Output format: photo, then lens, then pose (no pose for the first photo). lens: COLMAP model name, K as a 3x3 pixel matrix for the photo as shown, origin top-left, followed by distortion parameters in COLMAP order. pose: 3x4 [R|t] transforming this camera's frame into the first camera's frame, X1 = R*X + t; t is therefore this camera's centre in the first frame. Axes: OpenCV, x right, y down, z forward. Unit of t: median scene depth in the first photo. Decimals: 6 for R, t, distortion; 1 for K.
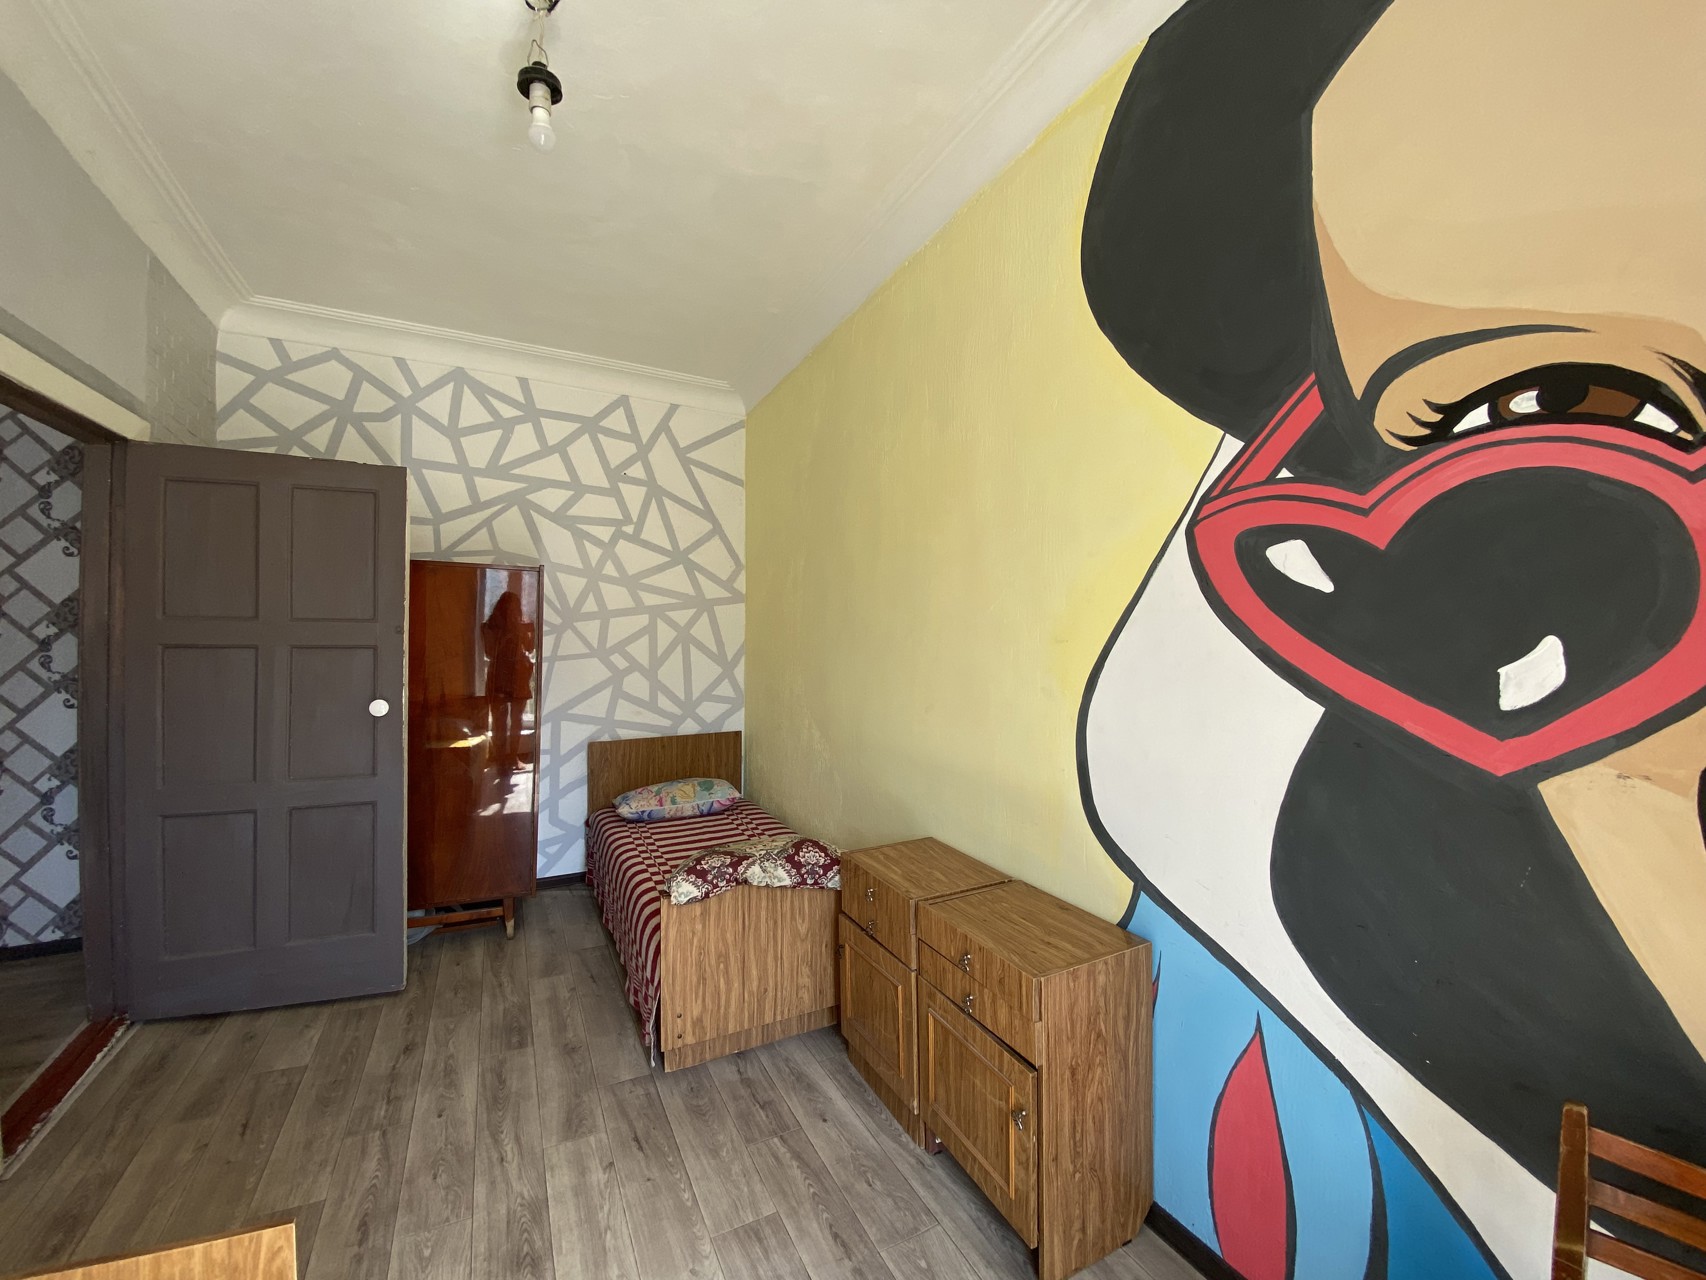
lens RADIAL K [[690.6, 0, 853.0], [0, 690.6, 640.0], [0, 0, 1]] dist [0.031881, -0.028740]
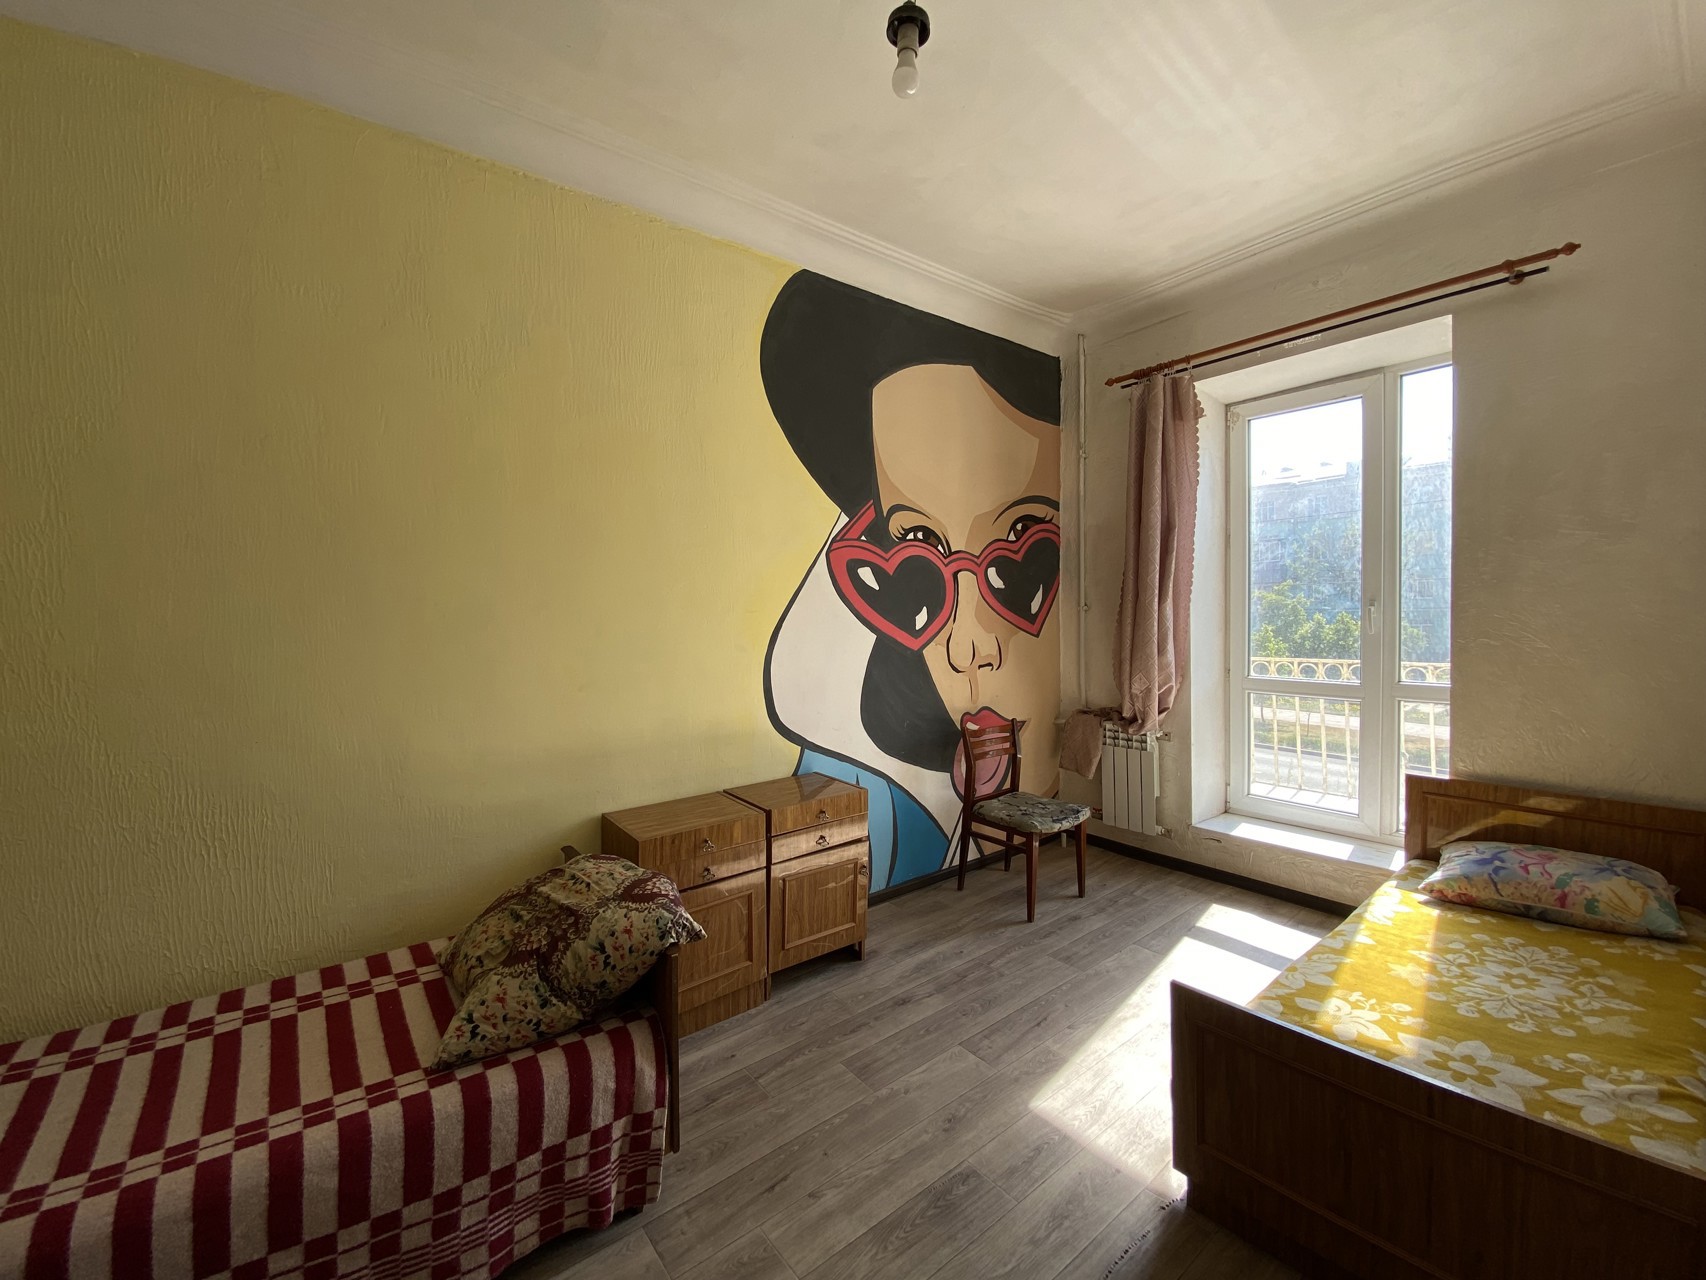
lens RADIAL K [[690.6, 0, 853.0], [0, 690.6, 640.0], [0, 0, 1]] dist [0.031881, -0.028740]
pose [[-0.217232, -0.044499, 0.975105, -1.672599], [0.017005, 0.998636, 0.049362, -0.010833], [-0.975972, 0.027304, -0.216179, 1.560962]]
